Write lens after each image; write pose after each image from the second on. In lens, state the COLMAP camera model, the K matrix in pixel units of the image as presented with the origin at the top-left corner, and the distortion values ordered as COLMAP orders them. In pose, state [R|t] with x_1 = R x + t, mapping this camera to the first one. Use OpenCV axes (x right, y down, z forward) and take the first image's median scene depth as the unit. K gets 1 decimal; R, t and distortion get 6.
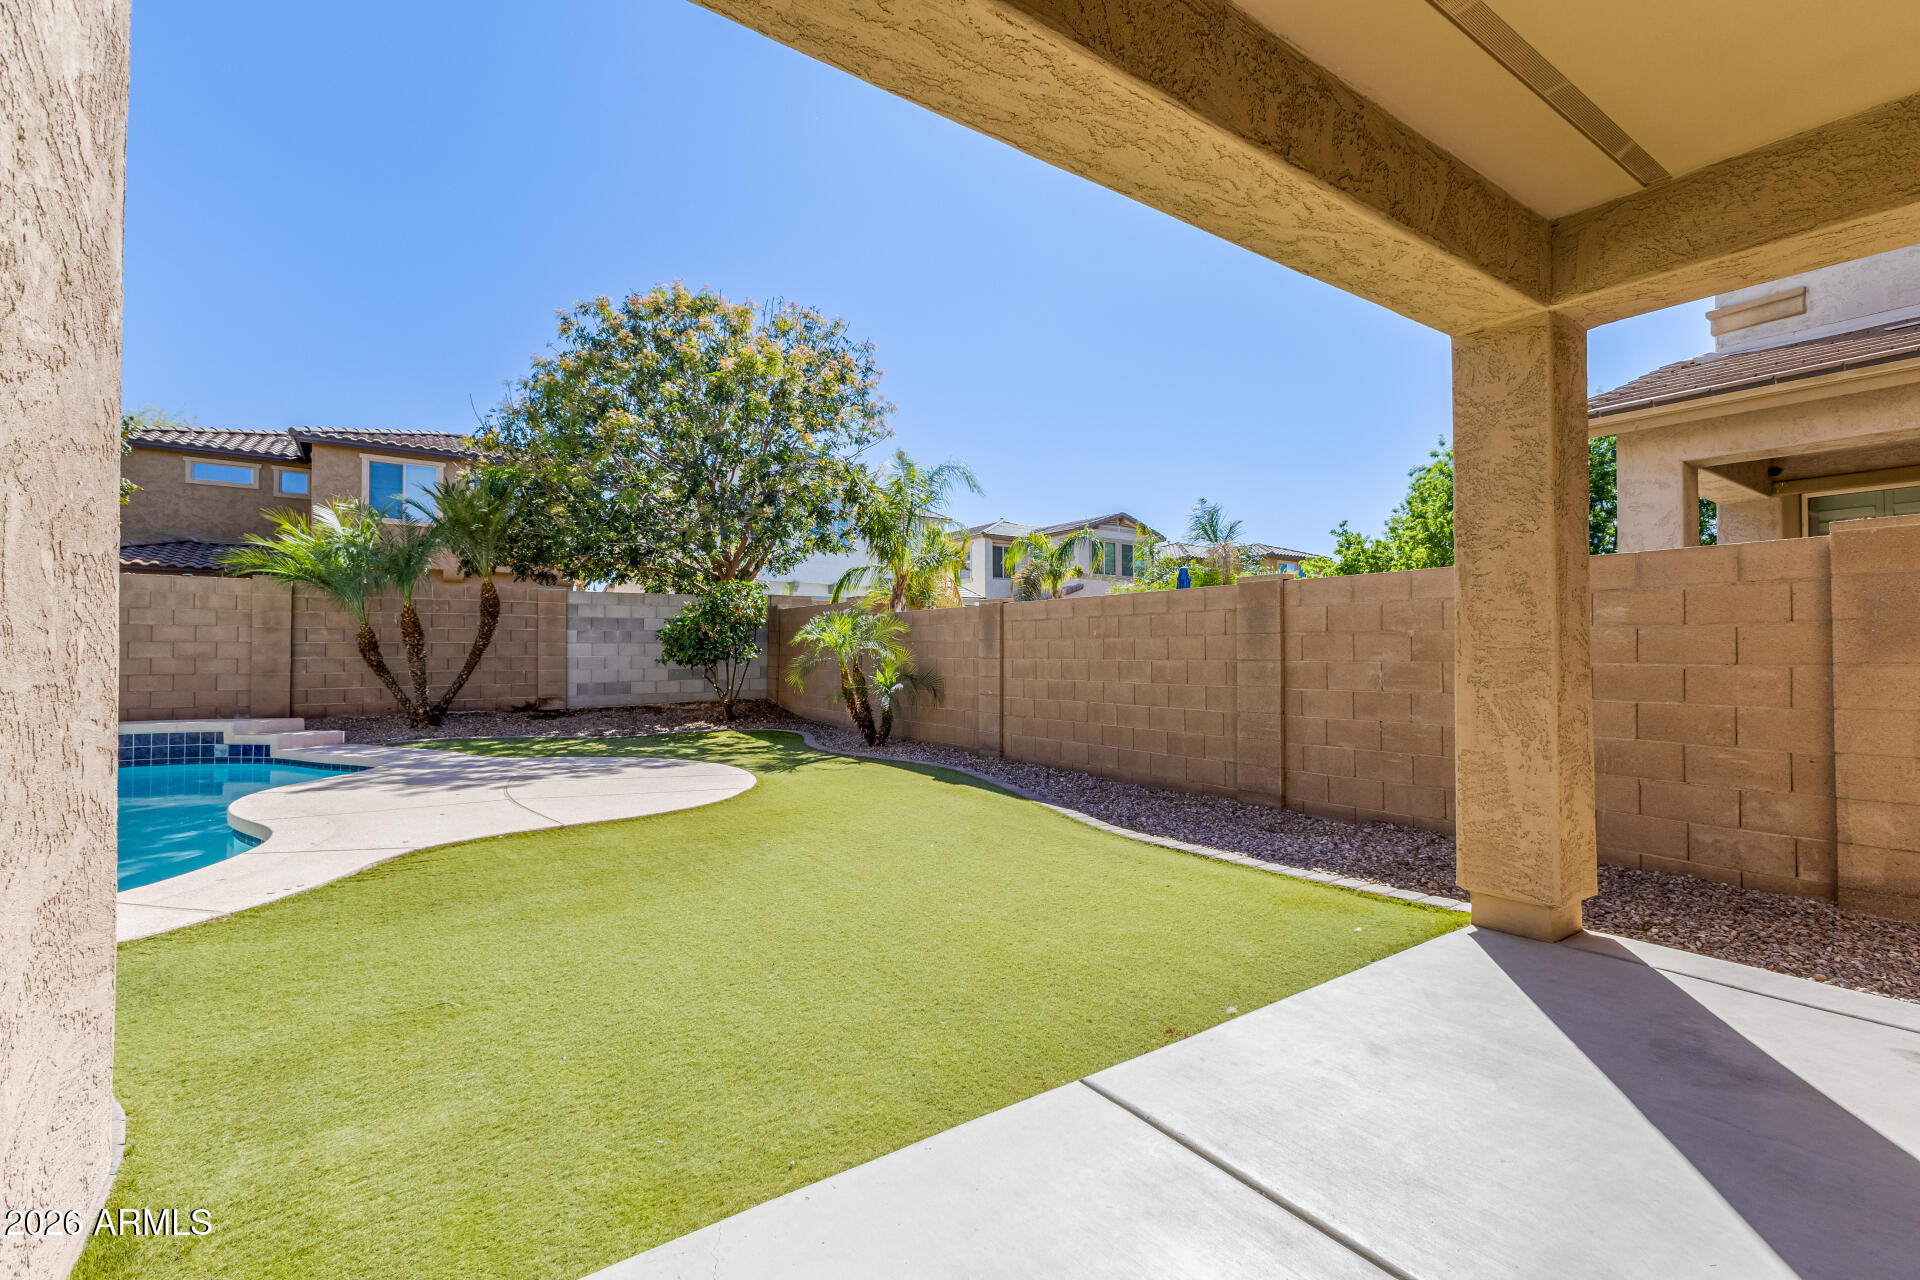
lens RADIAL K [[830.1, 0, 965.9], [0, 830.1, 635.5], [0, 0, 1]] dist [0.032981, -0.011599]
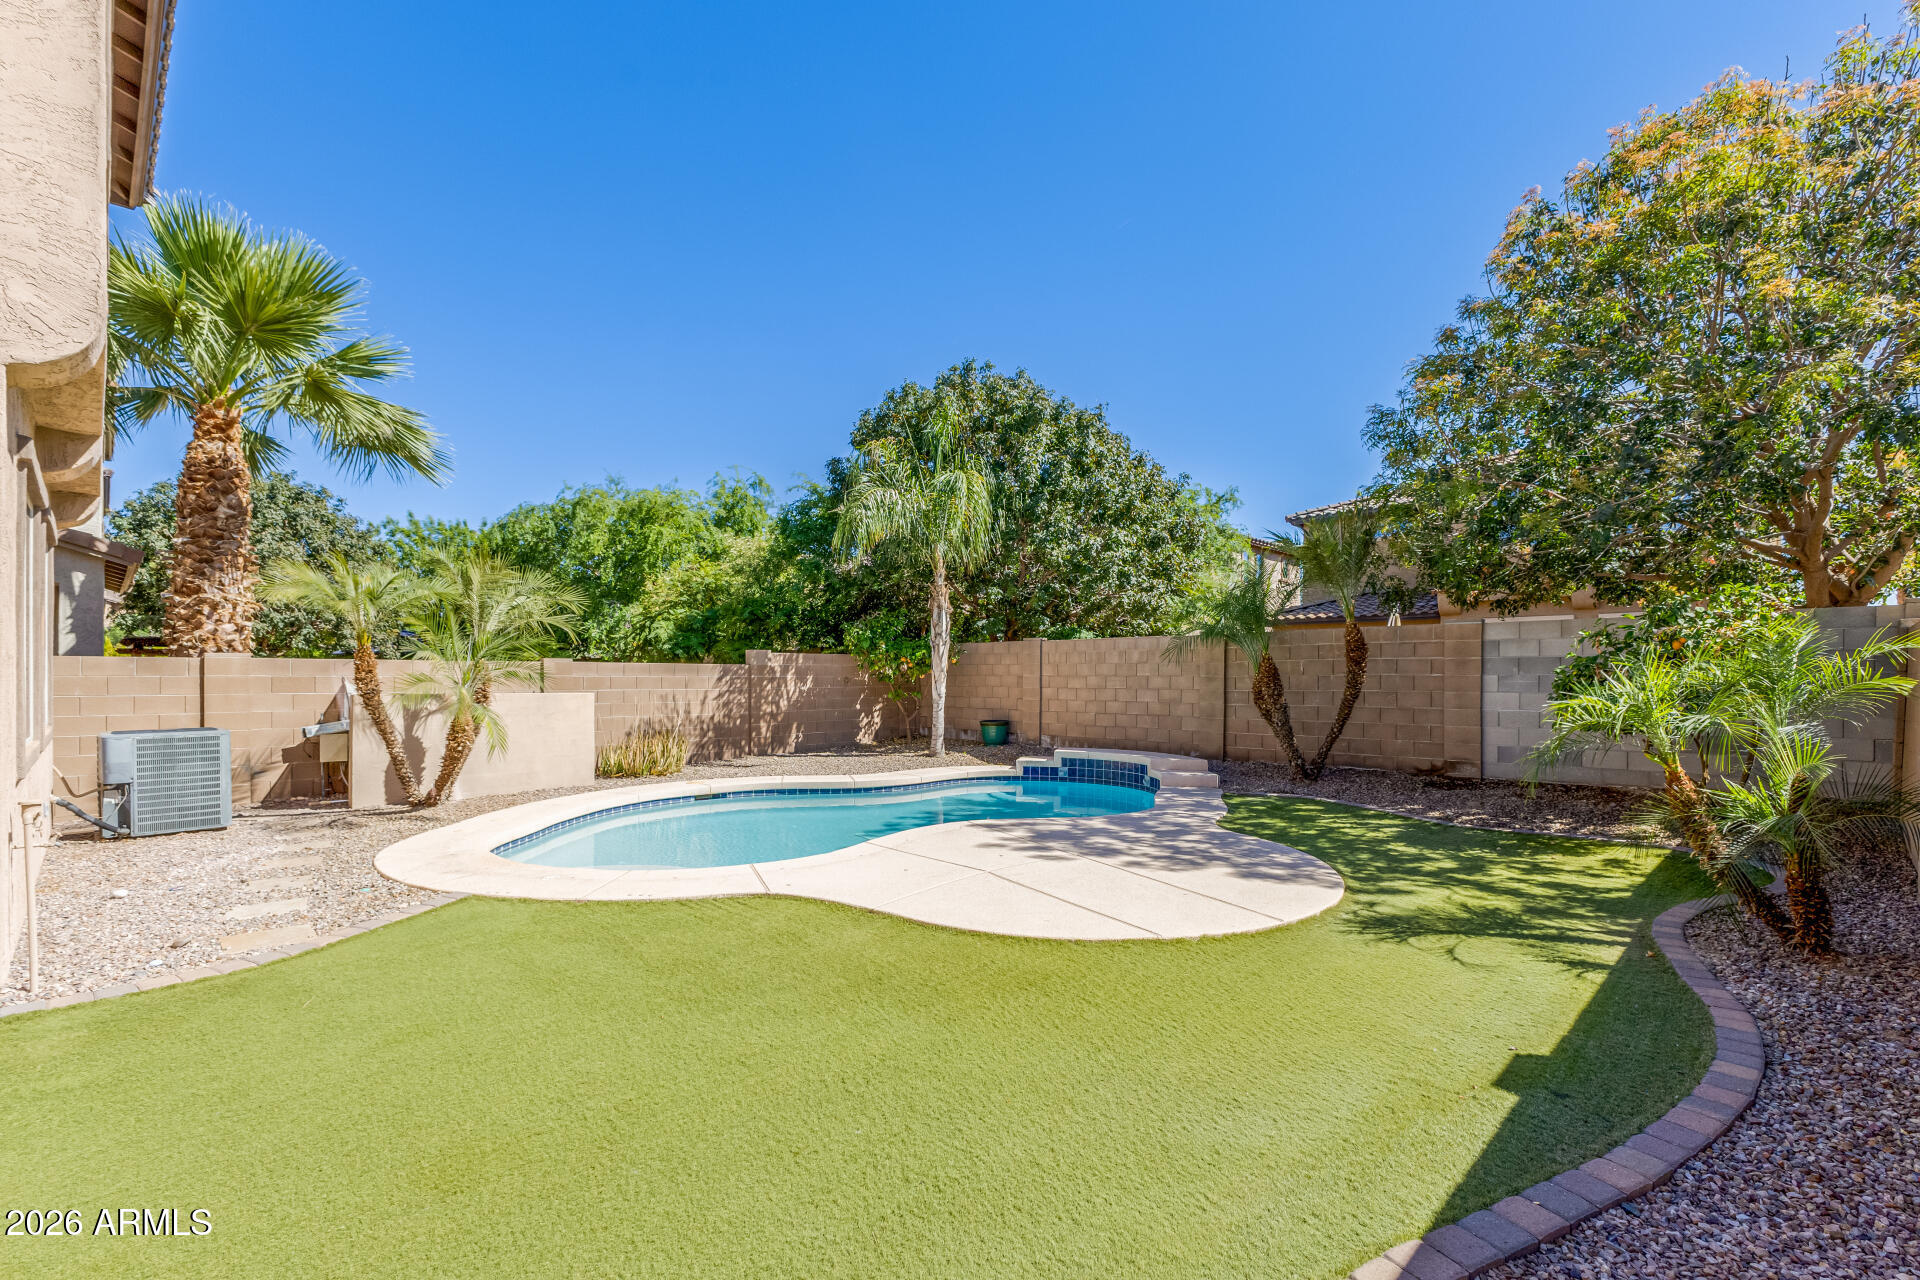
lens RADIAL K [[850.0, 0, 960.5], [0, 850.0, 685.2], [0, 0, 1]] dist [-0.000471, 0.000050]
pose [[0.177560, 0.008580, -0.984073, 0.231561], [0.018273, 0.999761, 0.012014, -0.017694], [0.983940, -0.020116, 0.177360, 0.454568]]
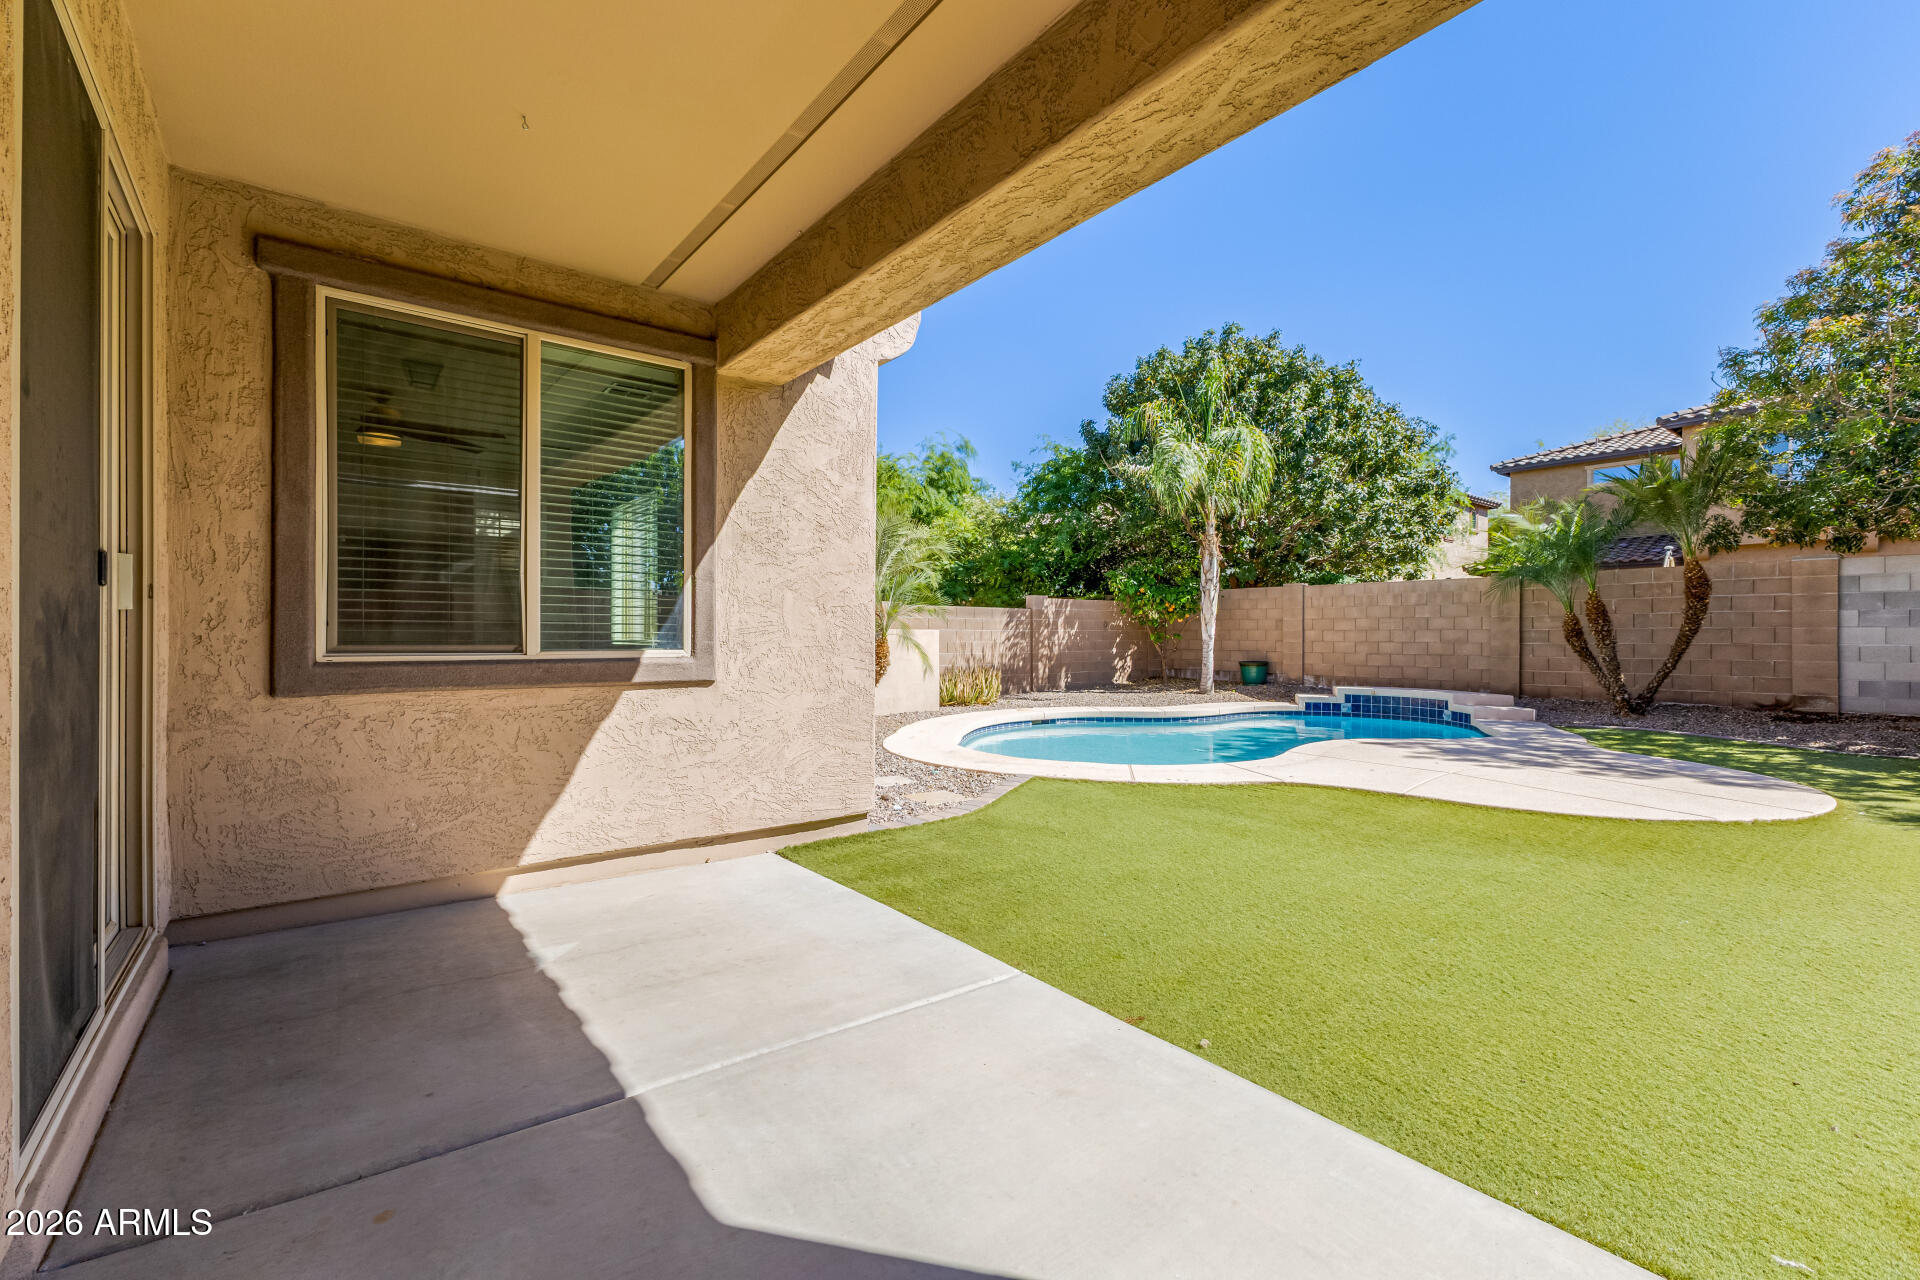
lens RADIAL K [[830.1, 0, 965.9], [0, 830.1, 635.5], [0, 0, 1]] dist [0.032981, -0.011599]
pose [[0.066860, -0.001143, -0.997762, 0.284146], [0.017226, 0.999852, 0.000009, 0.003205], [0.997614, -0.017188, 0.066870, 0.169778]]
